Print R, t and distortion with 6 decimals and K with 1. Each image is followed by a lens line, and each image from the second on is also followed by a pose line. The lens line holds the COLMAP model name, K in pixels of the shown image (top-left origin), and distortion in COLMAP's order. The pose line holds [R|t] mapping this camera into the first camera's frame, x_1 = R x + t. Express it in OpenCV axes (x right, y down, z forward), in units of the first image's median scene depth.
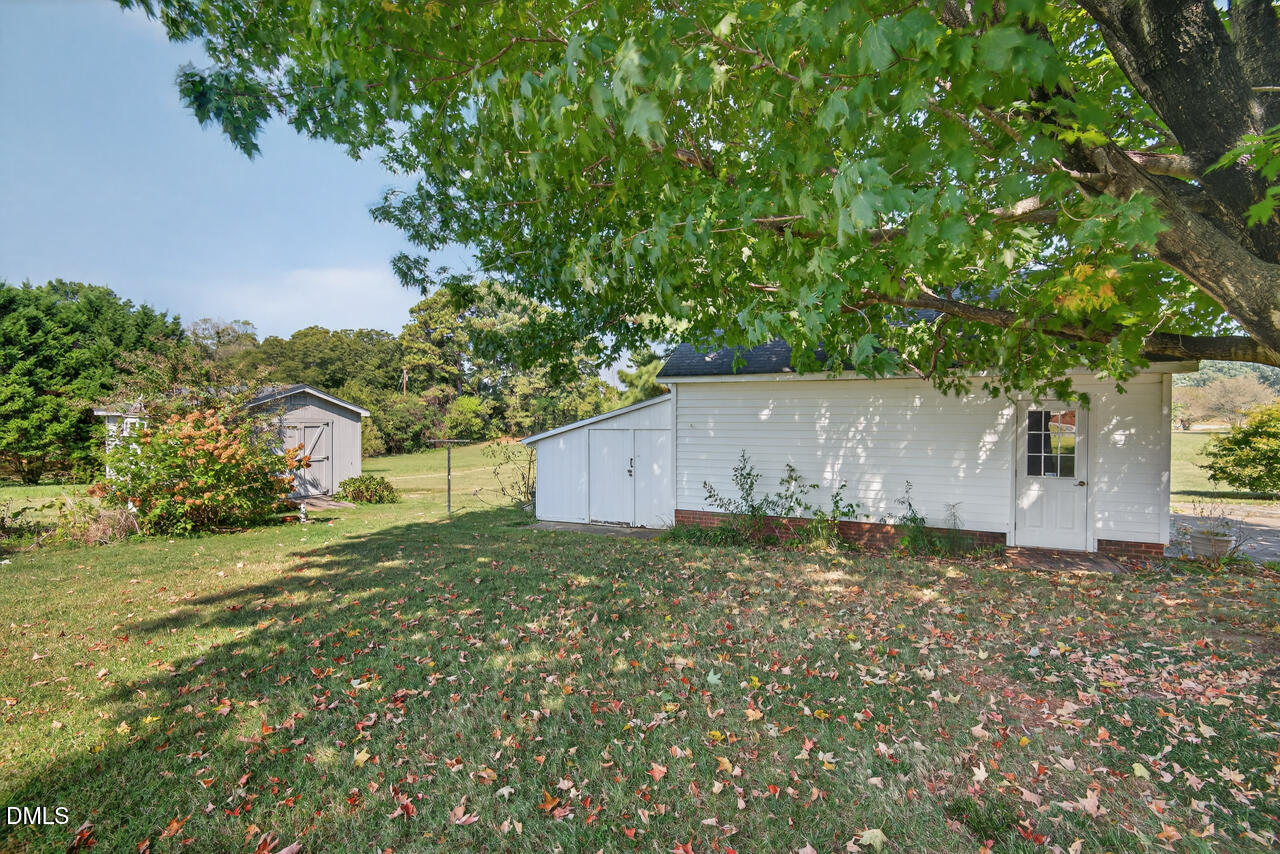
lens RADIAL K [[586.3, 0, 642.6], [0, 586.3, 415.6], [0, 0, 1]] dist [-0.003512, -0.000639]
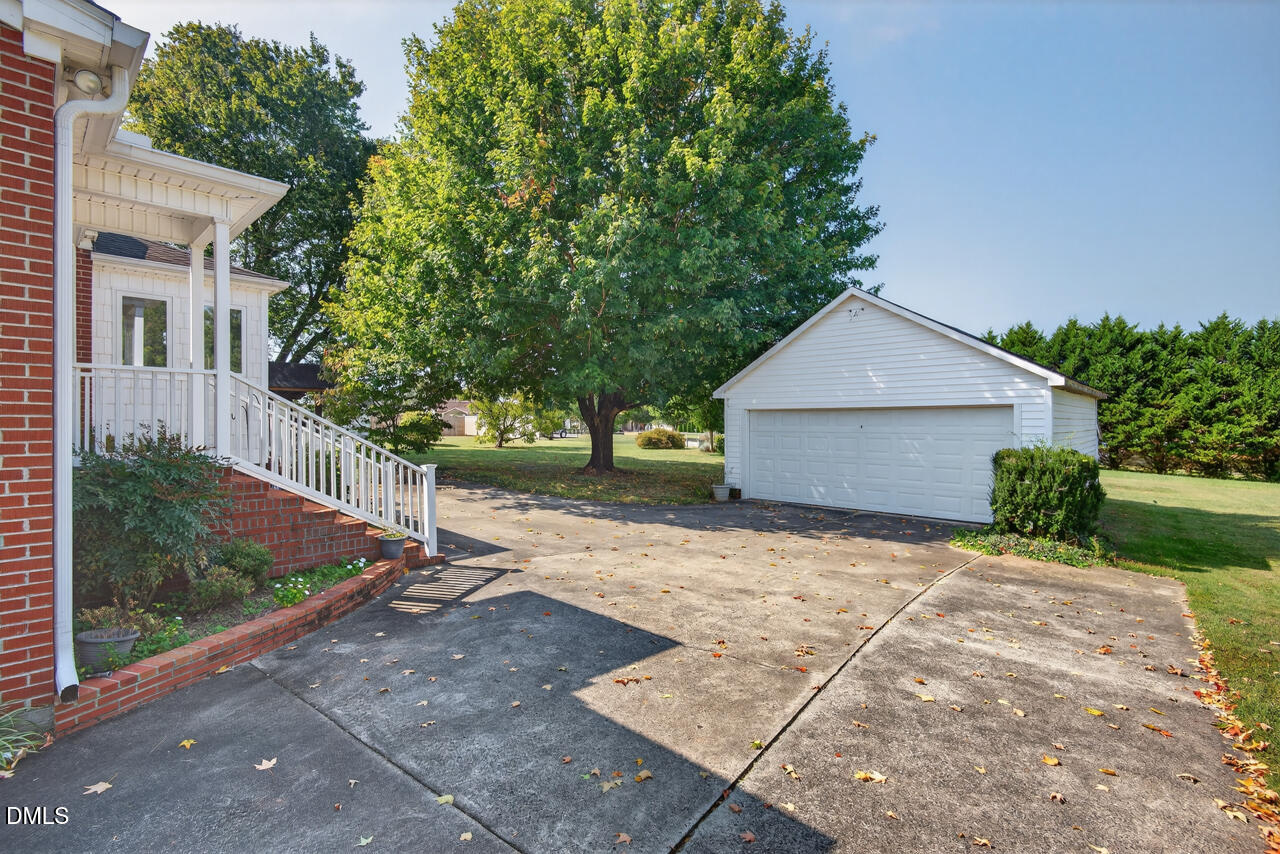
lens RADIAL K [[586.3, 0, 642.6], [0, 586.3, 415.6], [0, 0, 1]] dist [-0.003512, -0.000639]
pose [[-0.314042, -0.012922, -0.949321, 0.649713], [-0.000392, 0.999909, -0.013481, 0.002780], [0.949409, -0.003861, -0.314019, 0.315209]]
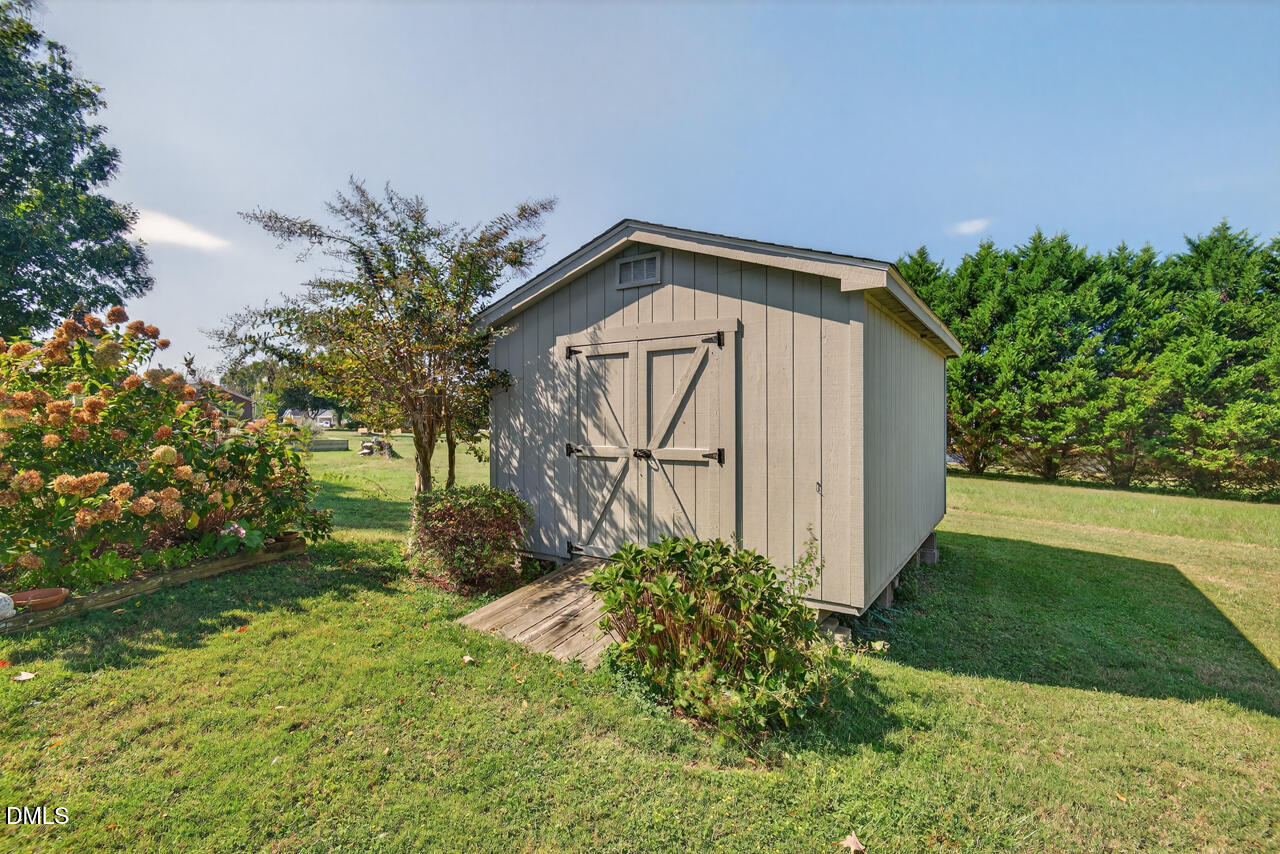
lens RADIAL K [[586.3, 0, 642.6], [0, 586.3, 415.6], [0, 0, 1]] dist [-0.003512, -0.000639]
pose [[-0.170742, -0.012292, -0.985239, -0.134315], [0.001019, 0.999919, -0.012651, 0.027372], [0.985315, -0.003164, -0.170715, 0.514856]]
